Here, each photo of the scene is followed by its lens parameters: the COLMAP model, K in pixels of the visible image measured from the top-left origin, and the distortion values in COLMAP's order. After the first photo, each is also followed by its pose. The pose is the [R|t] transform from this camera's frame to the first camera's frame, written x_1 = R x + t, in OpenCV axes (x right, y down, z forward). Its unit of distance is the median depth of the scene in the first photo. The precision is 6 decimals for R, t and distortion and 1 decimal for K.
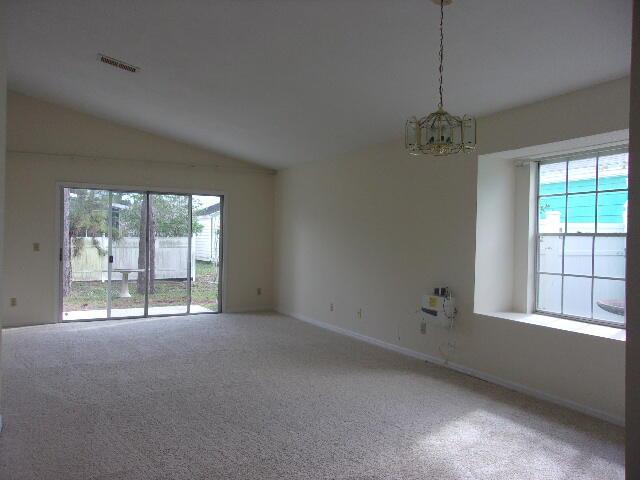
lens RADIAL K [[511.6, 0, 320.0], [0, 511.6, 240.0], [0, 0, 1]] dist [0.012109, 0.004999]
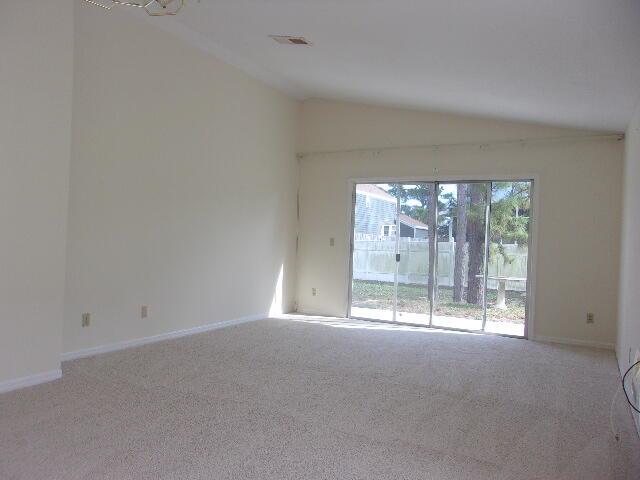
lens RADIAL K [[511.6, 0, 320.0], [0, 511.6, 240.0], [0, 0, 1]] dist [0.012109, 0.004999]
pose [[0.518735, 0.003869, -0.854926, 0.301472], [-0.034301, 0.999279, -0.016290, 0.024664], [0.854247, 0.037775, 0.518493, 0.386975]]
